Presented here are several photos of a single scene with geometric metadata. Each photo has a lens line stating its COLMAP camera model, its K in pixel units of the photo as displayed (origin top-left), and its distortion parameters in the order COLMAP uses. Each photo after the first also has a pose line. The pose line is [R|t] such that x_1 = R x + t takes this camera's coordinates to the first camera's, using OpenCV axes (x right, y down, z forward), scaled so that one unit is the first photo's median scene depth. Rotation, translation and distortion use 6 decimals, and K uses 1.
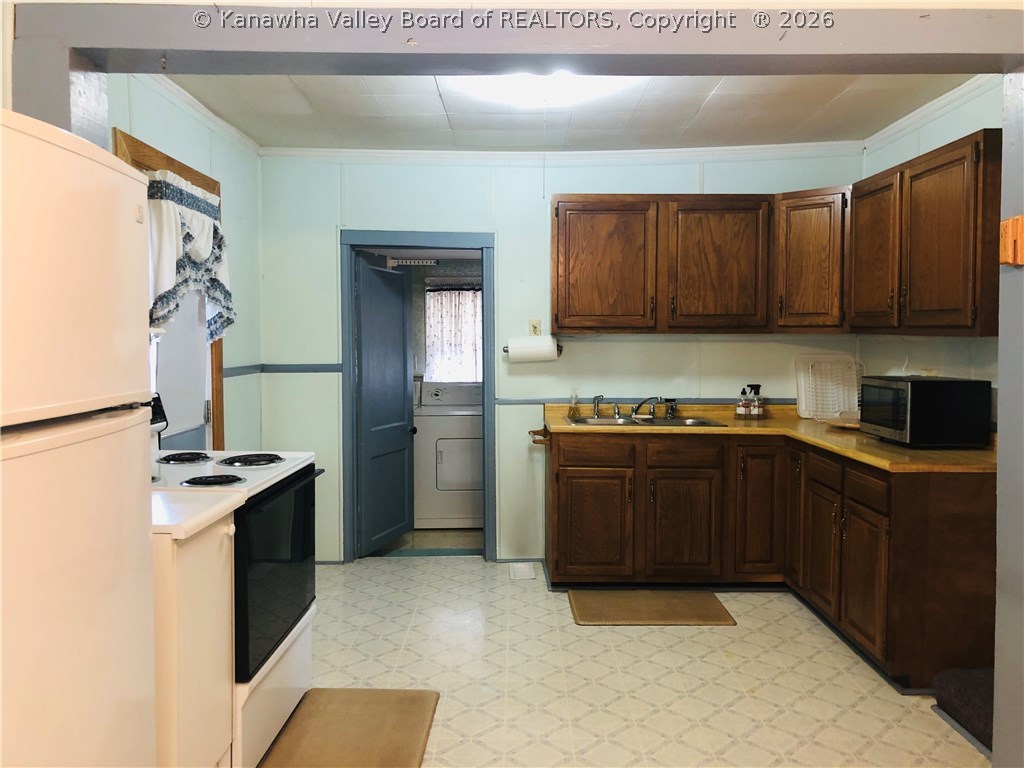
lens RADIAL K [[846.0, 0, 521.2], [0, 846.0, 379.7], [0, 0, 1]] dist [0.049056, -0.046304]
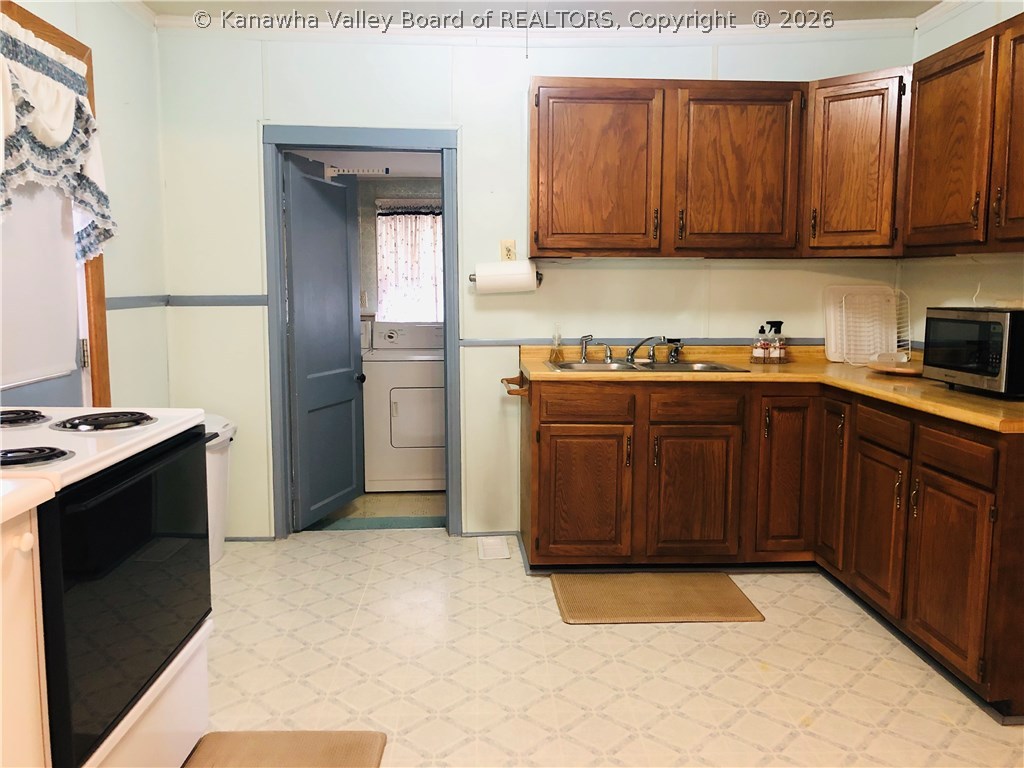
lens RADIAL K [[846.0, 0, 515.8], [0, 846.0, 380.6], [0, 0, 1]] dist [0.049056, -0.046304]
pose [[0.999262, -0.002198, 0.038344, -0.008930], [-0.000241, 0.997982, 0.063503, 0.012122], [-0.038406, -0.063465, 0.997245, 0.206534]]
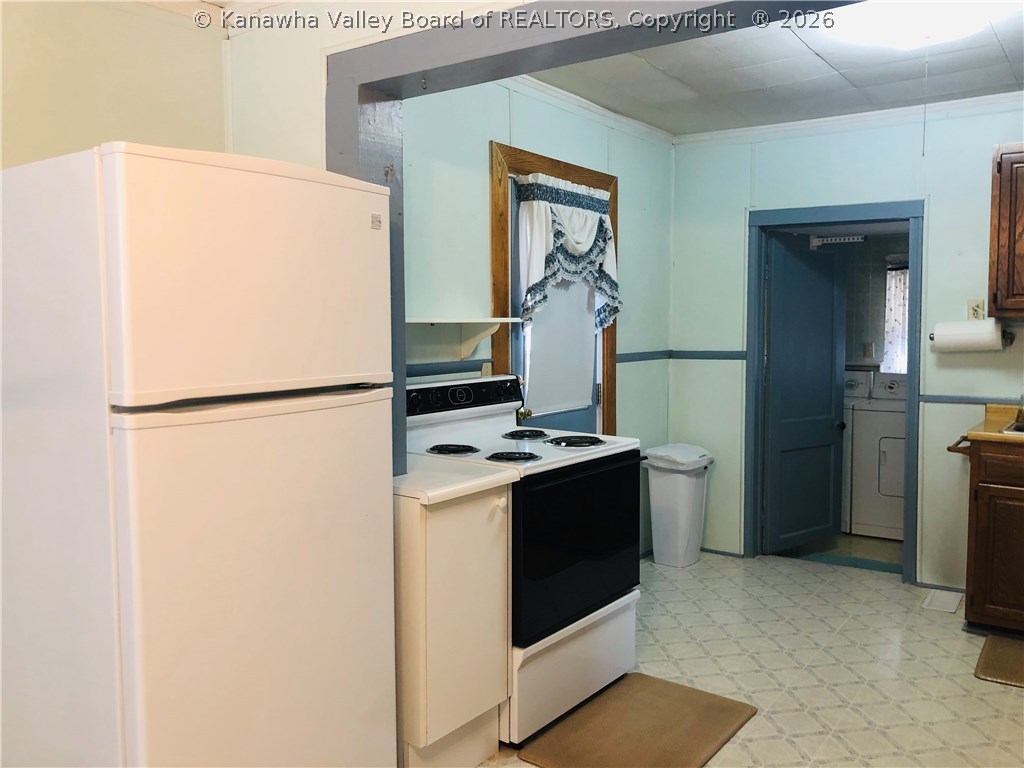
lens RADIAL K [[846.0, 0, 514.0], [0, 846.0, 380.9], [0, 0, 1]] dist [0.049056, -0.046304]
pose [[0.809811, 0.036758, -0.585539, 0.159209], [-0.025295, 0.999295, 0.027748, -0.005634], [0.586146, -0.007659, 0.810169, 0.071750]]
